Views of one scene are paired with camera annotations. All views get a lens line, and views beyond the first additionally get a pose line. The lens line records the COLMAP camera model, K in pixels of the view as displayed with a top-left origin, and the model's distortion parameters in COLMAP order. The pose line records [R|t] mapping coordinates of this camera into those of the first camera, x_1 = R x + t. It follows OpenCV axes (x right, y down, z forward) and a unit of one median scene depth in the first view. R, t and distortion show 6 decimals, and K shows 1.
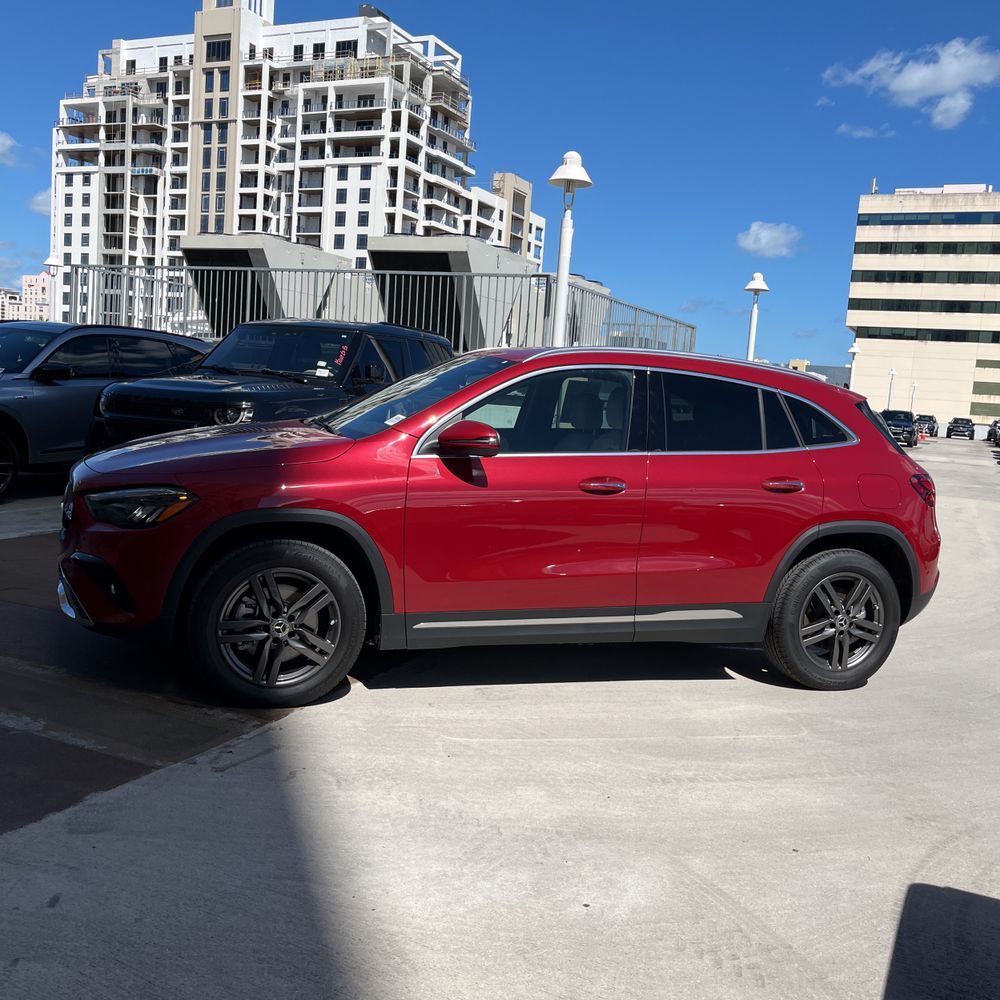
lens RADIAL K [[1015.3, 0, 505.2], [0, 1015.3, 483.3], [0, 0, 1]] dist [0.041149, -0.014025]
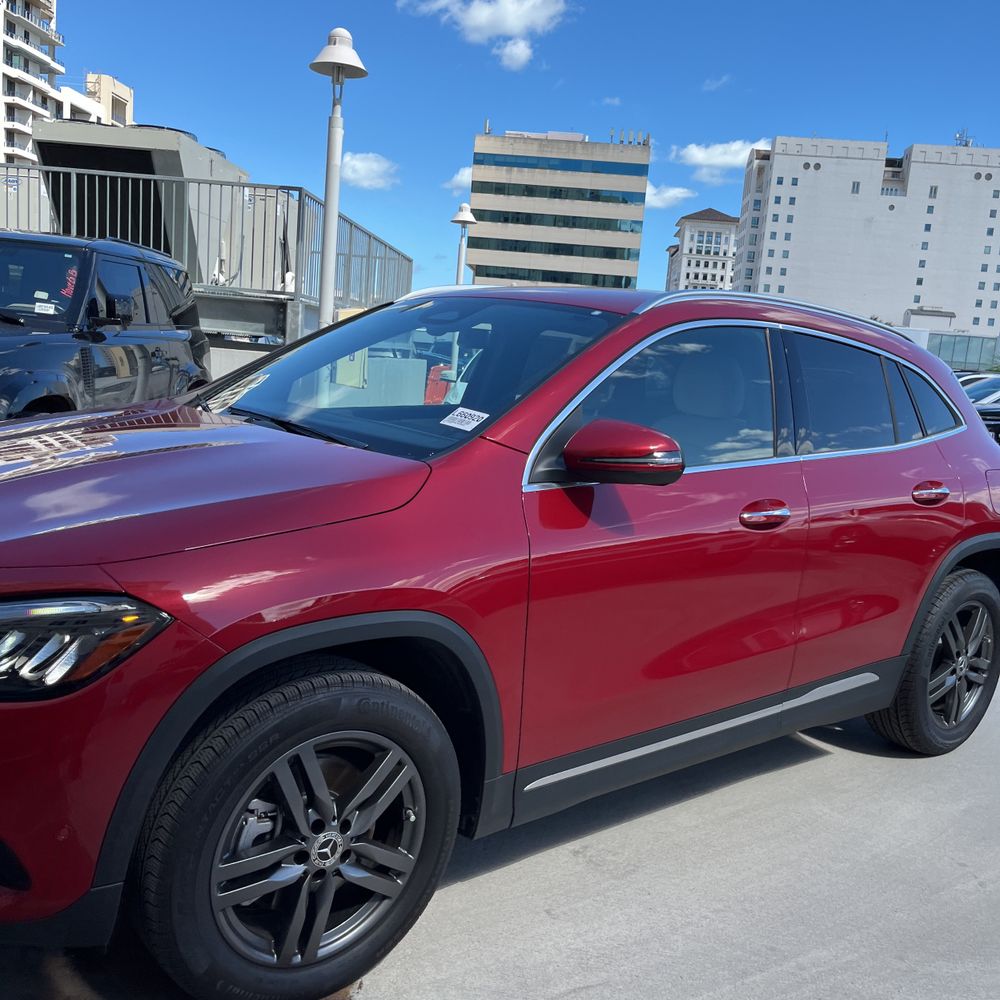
lens RADIAL K [[1013.4, 0, 500.0], [0, 1013.4, 500.0], [0, 0, 1]] dist [0.045951, -0.065833]
pose [[0.933897, -0.047195, 0.354414, -0.253407], [0.018382, 0.996277, 0.084228, -0.056874], [-0.357070, -0.072145, 0.931287, 0.419726]]
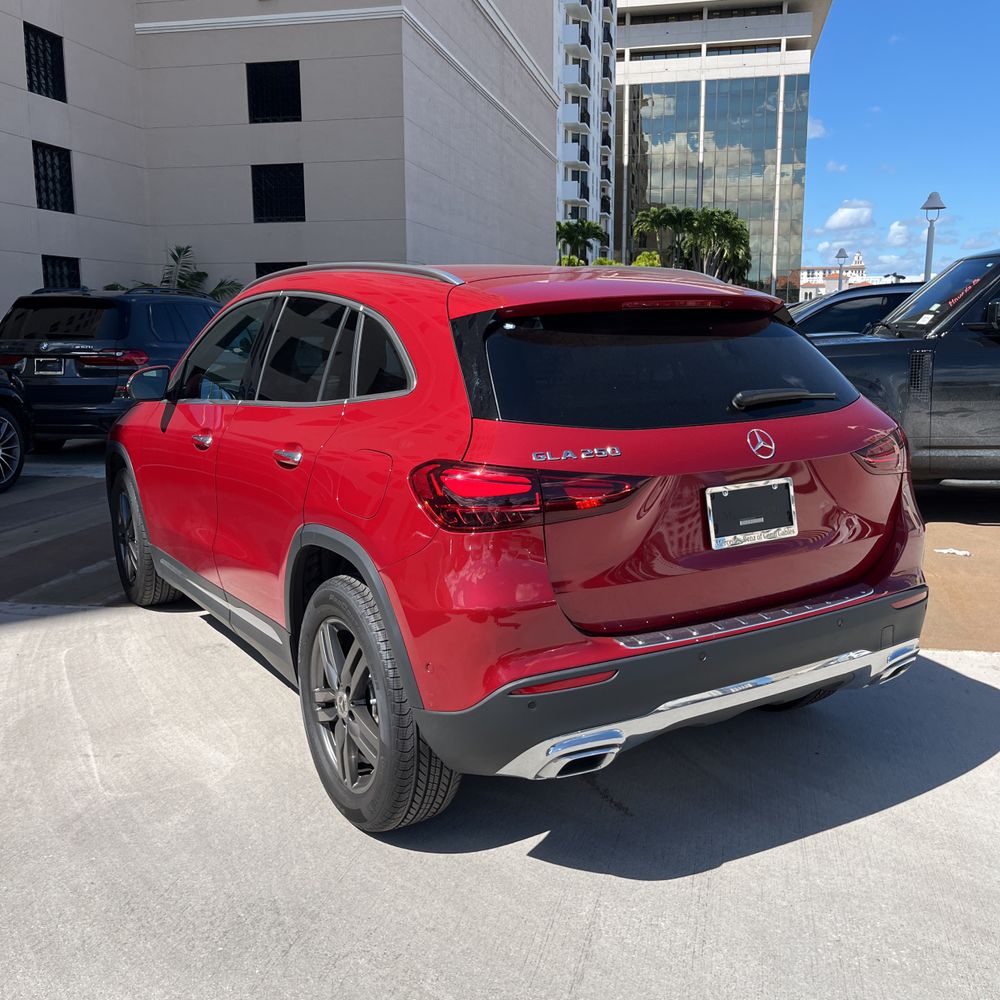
lens RADIAL K [[1015.3, 0, 505.2], [0, 1015.3, 483.3], [0, 0, 1]] dist [0.041149, -0.014025]
pose [[0.227535, 0.077558, -0.970676, 0.891385], [-0.072623, 0.995399, 0.062510, -0.030045], [0.971058, 0.056270, 0.232120, 0.940723]]
